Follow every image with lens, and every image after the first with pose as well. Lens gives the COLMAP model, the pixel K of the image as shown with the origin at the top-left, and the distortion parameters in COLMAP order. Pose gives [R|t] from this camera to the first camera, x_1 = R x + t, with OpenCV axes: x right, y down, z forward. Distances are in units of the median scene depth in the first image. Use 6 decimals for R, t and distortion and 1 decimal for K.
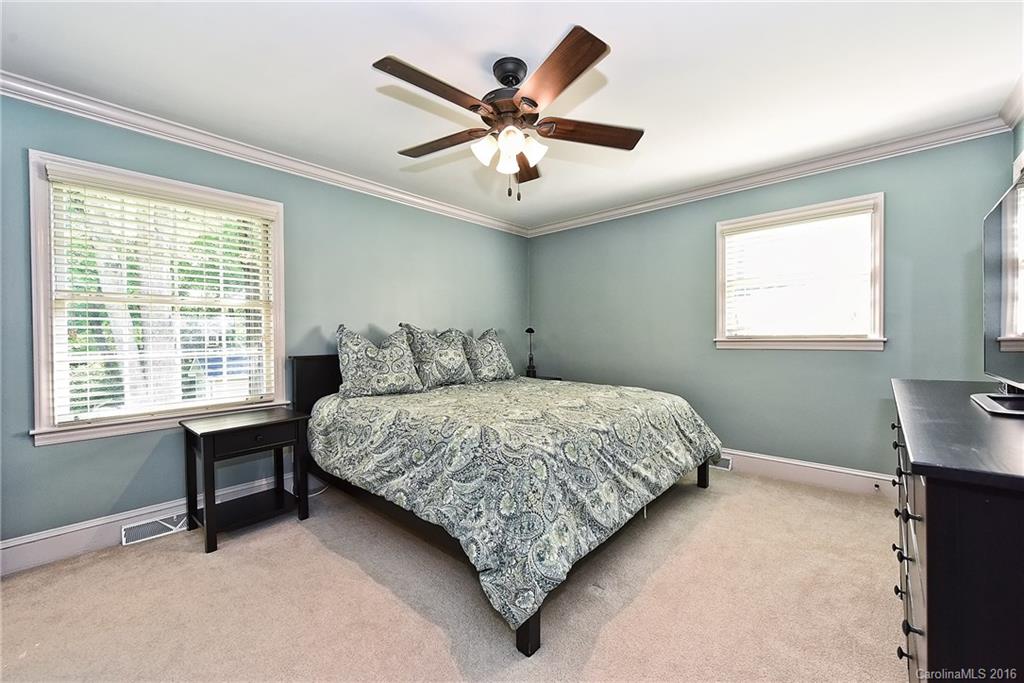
lens RADIAL K [[406.3, 0, 514.6], [0, 406.3, 340.1], [0, 0, 1]] dist [0.012579, 0.000076]
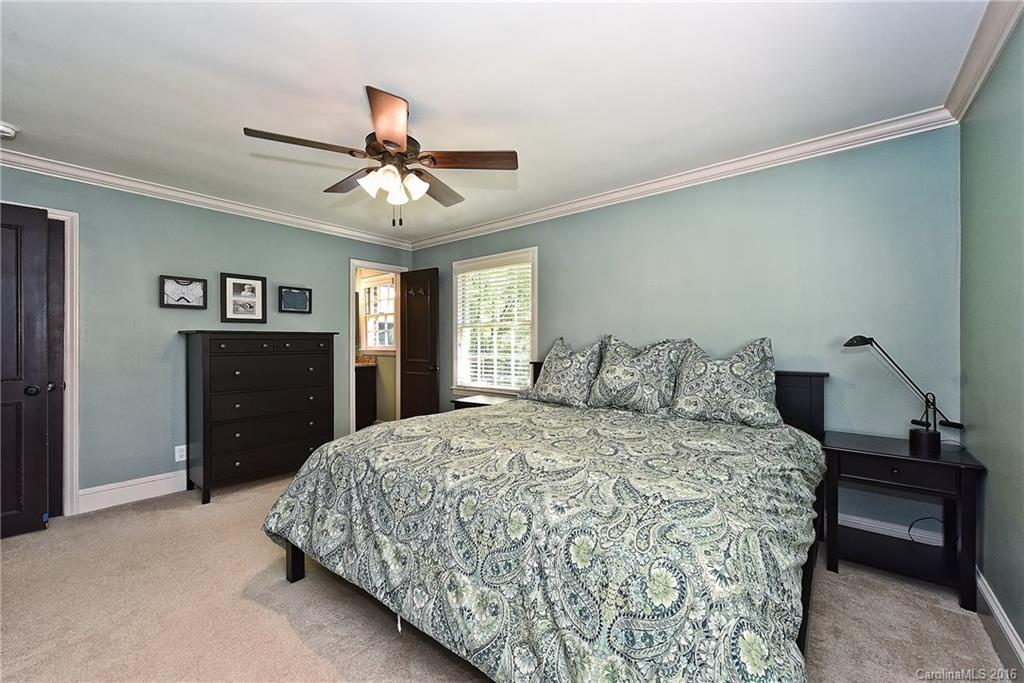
lens RADIAL K [[406.3, 0, 514.6], [0, 406.3, 340.1], [0, 0, 1]] dist [0.012579, 0.000076]
pose [[0.045162, 0.008549, -0.998943, 0.882683], [-0.008364, 0.999932, 0.008180, -0.046110], [0.998945, 0.007986, 0.045230, 1.019049]]
